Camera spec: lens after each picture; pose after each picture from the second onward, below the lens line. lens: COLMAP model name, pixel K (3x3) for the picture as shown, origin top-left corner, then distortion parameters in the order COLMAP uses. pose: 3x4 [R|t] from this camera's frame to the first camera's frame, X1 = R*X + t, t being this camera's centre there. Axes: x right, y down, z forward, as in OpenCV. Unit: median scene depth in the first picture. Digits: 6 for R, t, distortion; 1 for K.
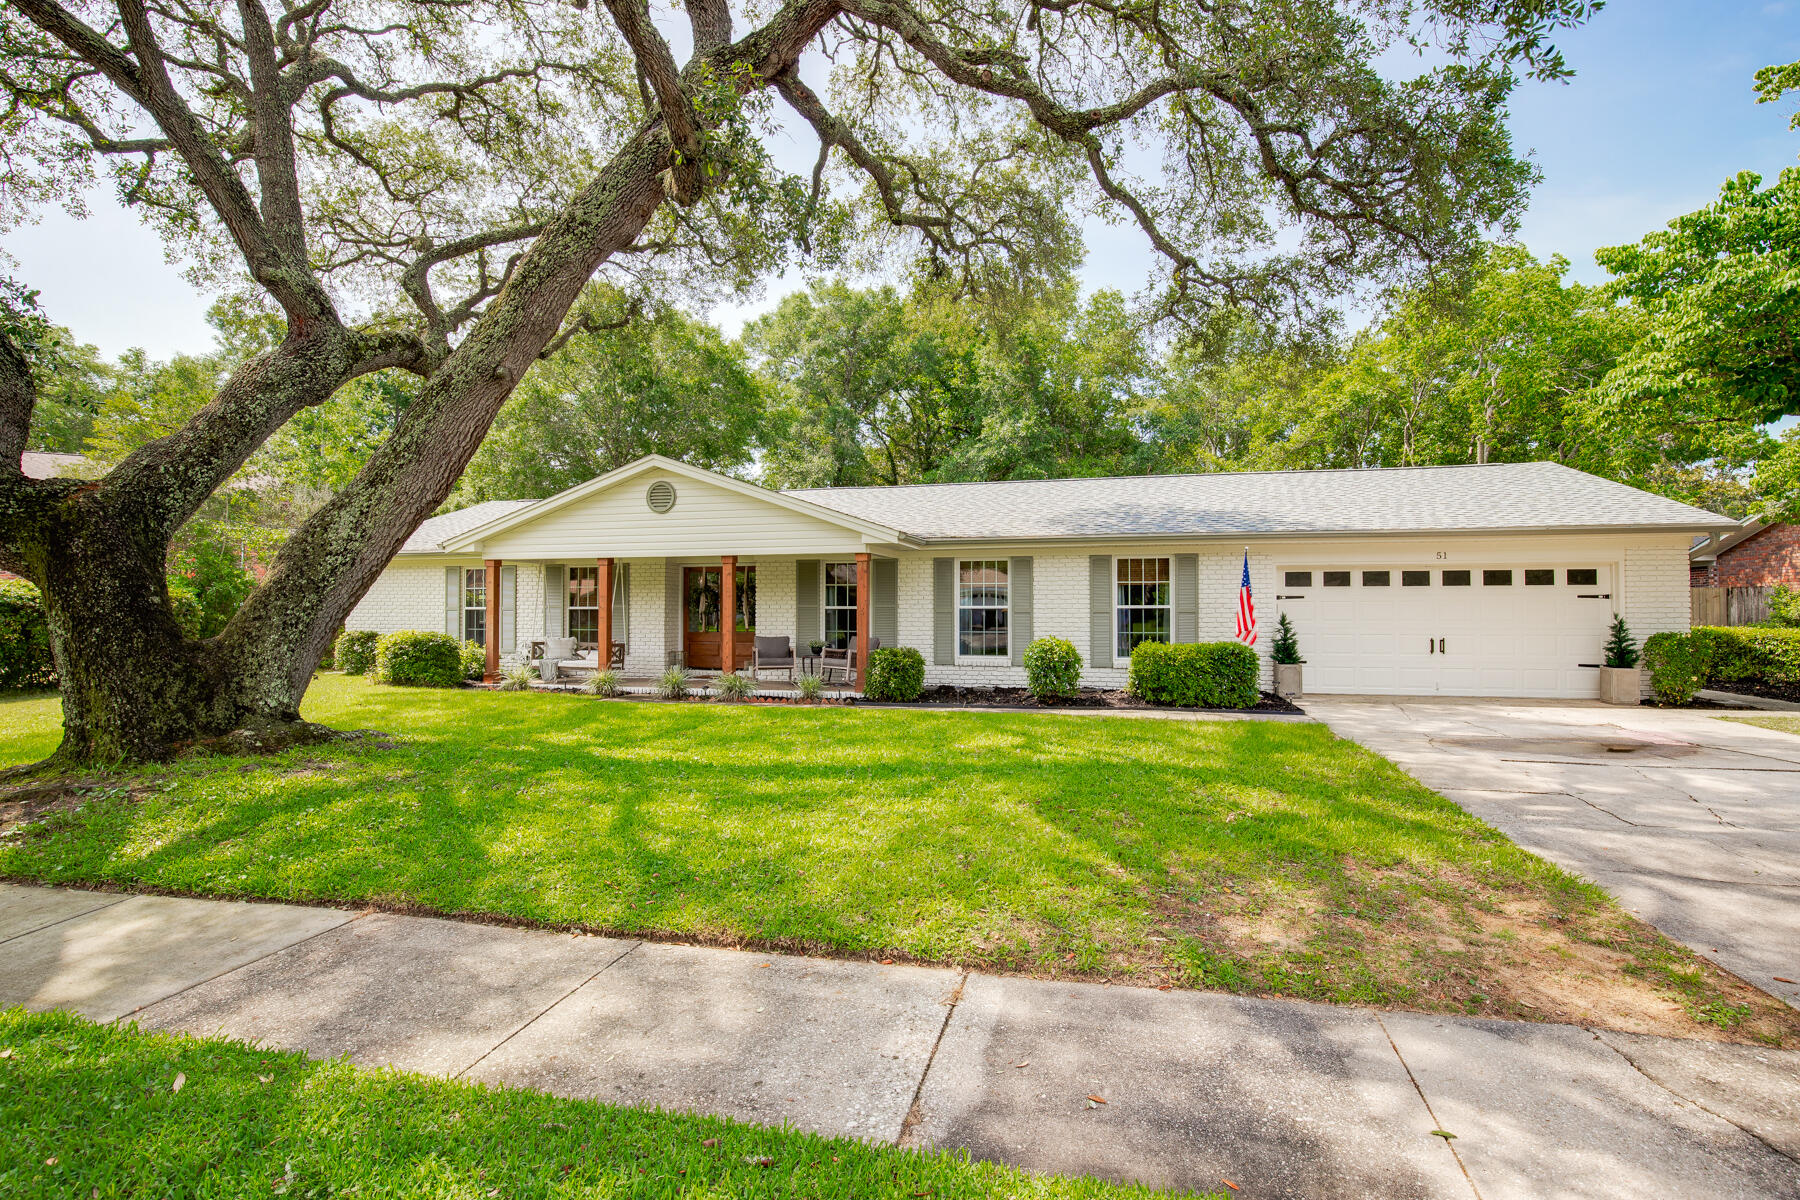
lens RADIAL K [[826.3, 0, 902.9], [0, 826.3, 605.0], [0, 0, 1]] dist [-0.027682, 0.006540]
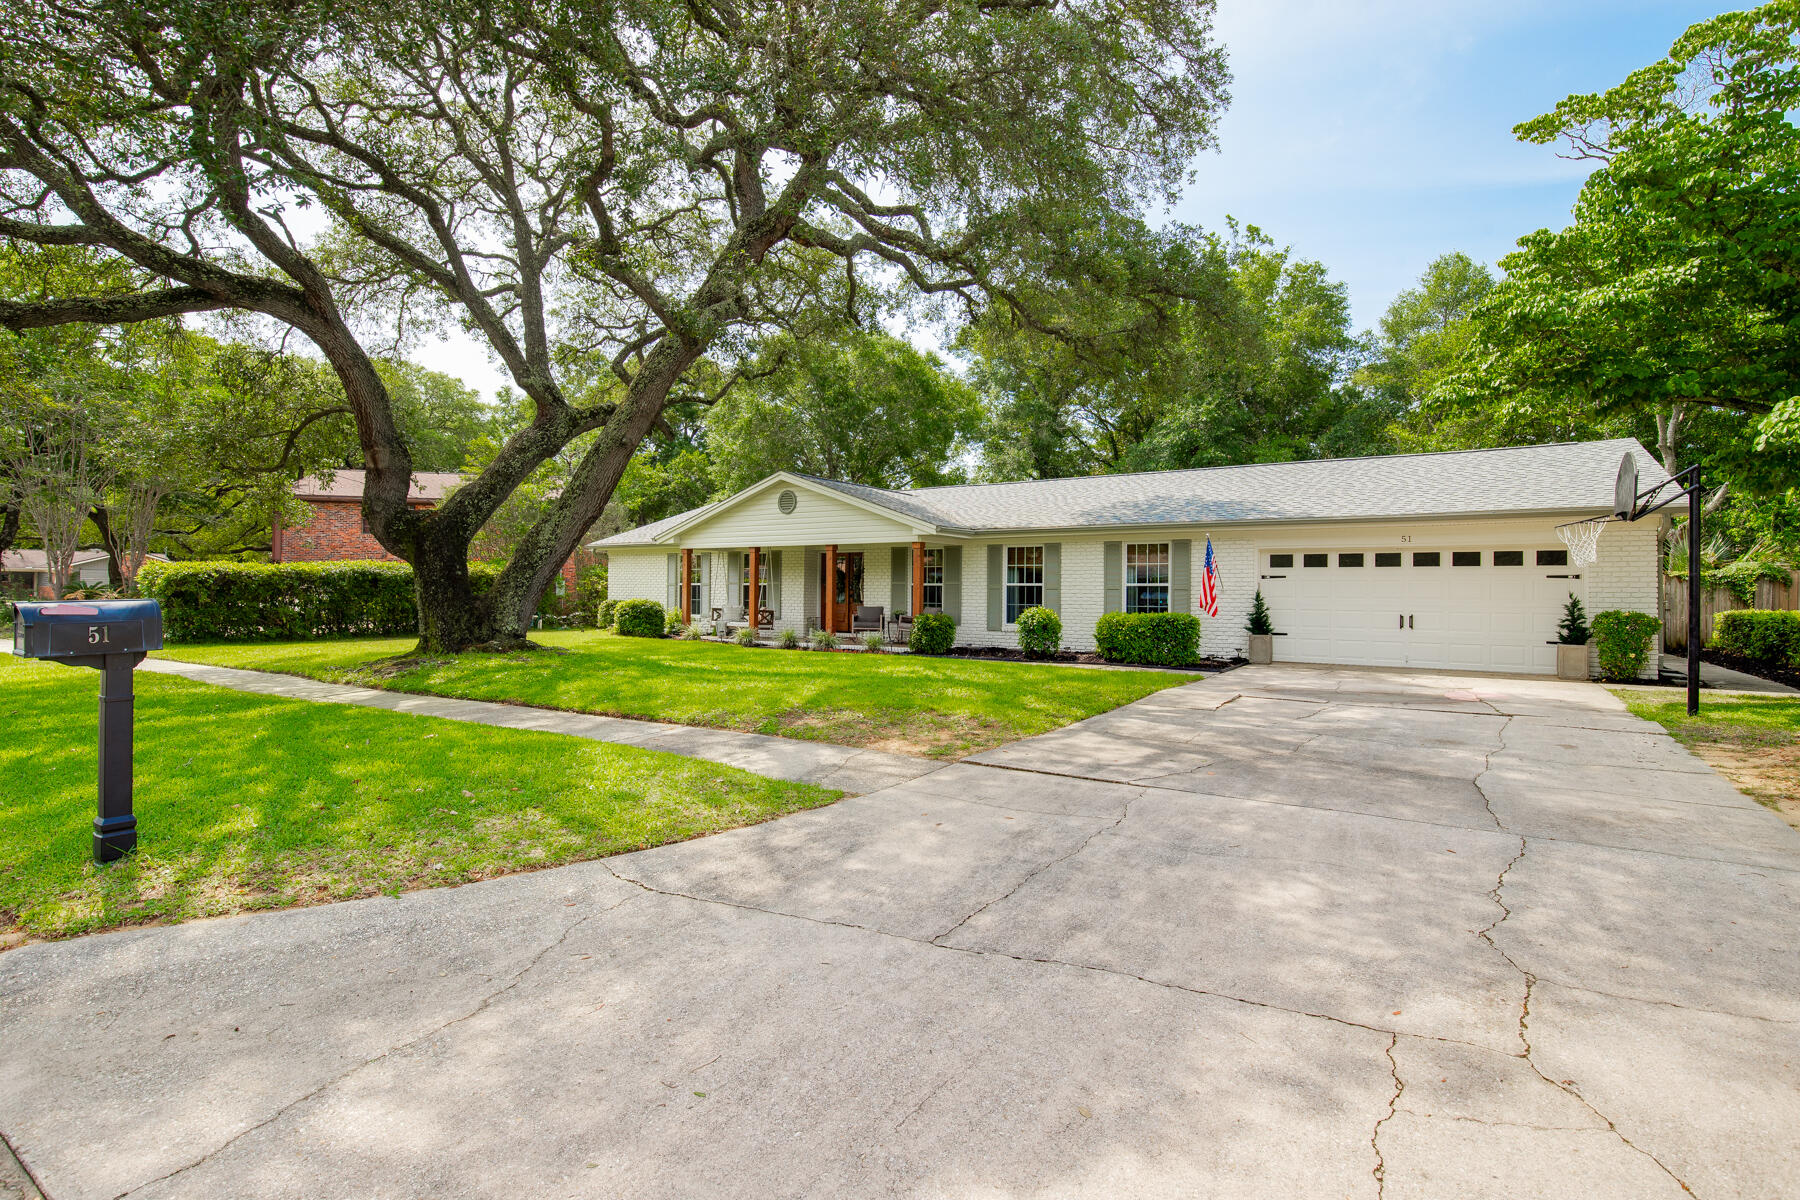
lens RADIAL K [[851.8, 0, 900.0], [0, 851.8, 600.0], [0, 0, 1]] dist [-0.001606, -0.000034]
pose [[0.942955, 0.012261, -0.332695, 0.385898], [-0.008581, 0.999885, 0.012529, 0.012367], [0.332811, -0.008960, 0.942951, -0.291437]]
